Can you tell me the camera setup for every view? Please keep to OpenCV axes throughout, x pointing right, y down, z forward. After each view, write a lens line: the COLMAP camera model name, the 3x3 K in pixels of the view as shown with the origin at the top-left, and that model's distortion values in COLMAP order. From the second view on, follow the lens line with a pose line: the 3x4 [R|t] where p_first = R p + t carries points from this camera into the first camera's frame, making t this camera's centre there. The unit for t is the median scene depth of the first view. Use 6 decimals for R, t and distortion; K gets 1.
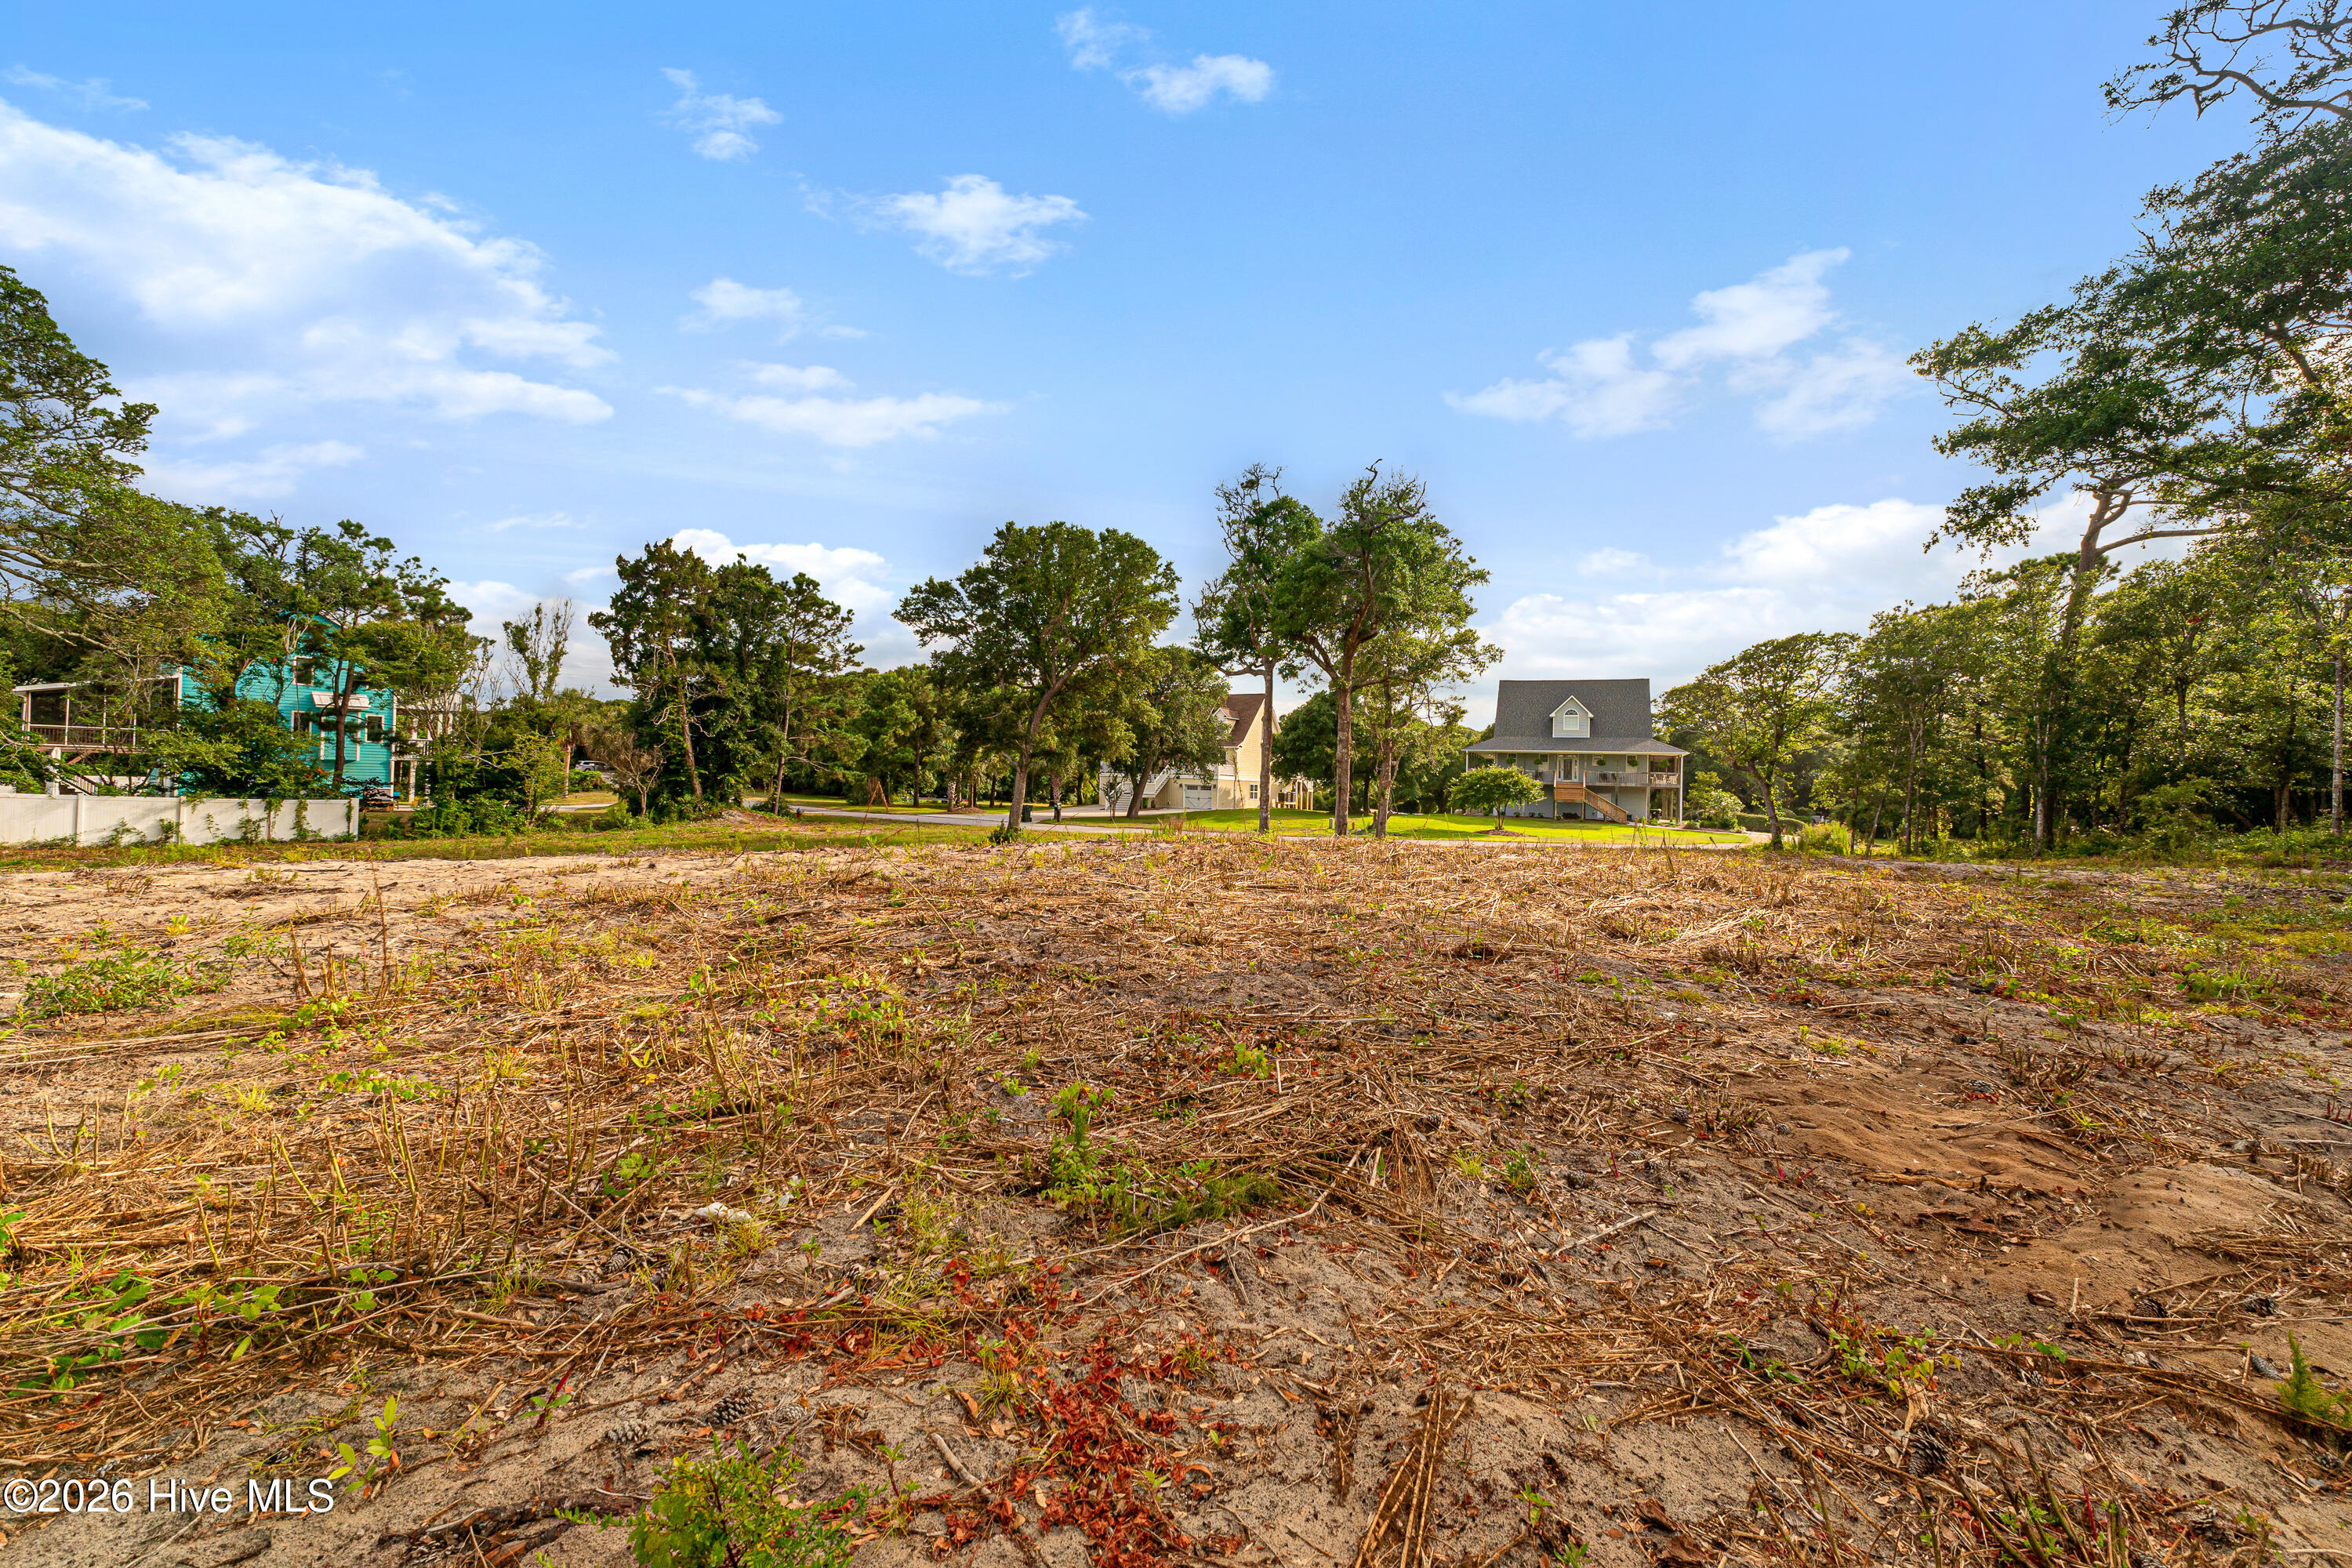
lens RADIAL K [[988.2, 0, 1141.2], [0, 988.2, 773.2], [0, 0, 1]] dist [0.004479, 0.000712]
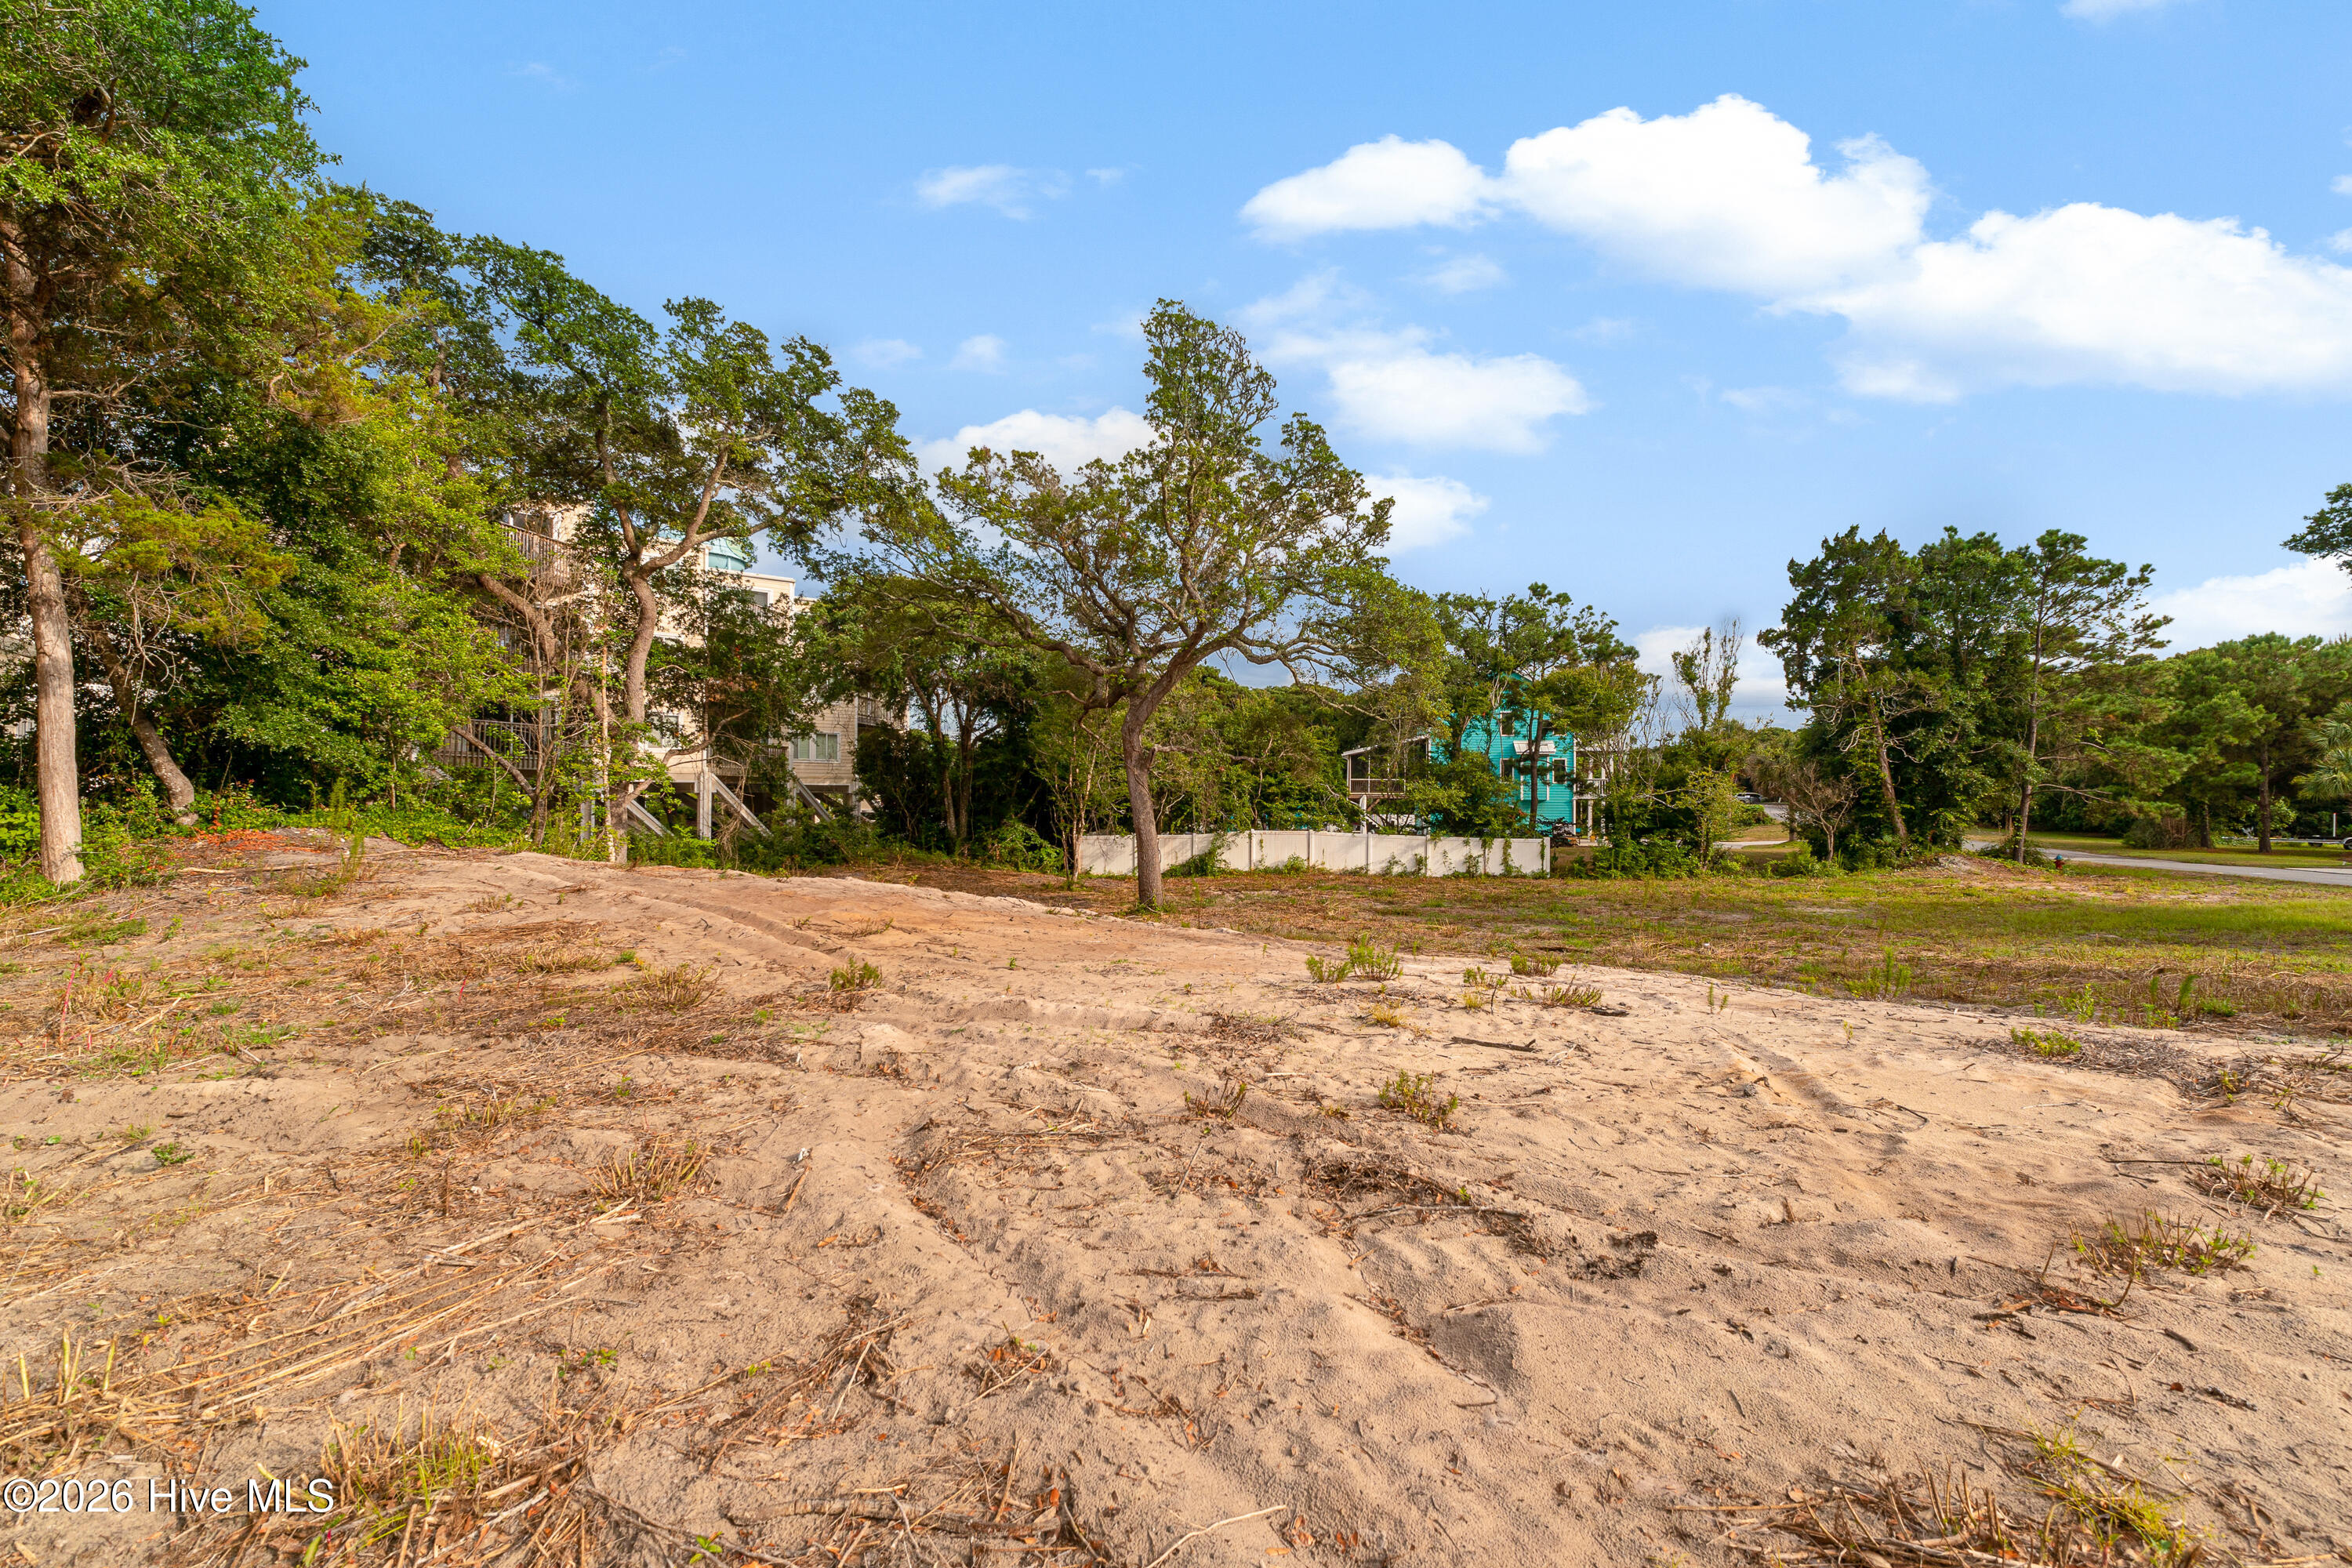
lens RADIAL K [[988.2, 0, 1184.6], [0, 988.2, 784.7], [0, 0, 1]] dist [0.004479, 0.000712]
pose [[0.522592, -0.032686, -0.851956, -0.071092], [0.016012, 0.999465, -0.028524, -0.006214], [0.852432, 0.001265, 0.522836, 0.089466]]
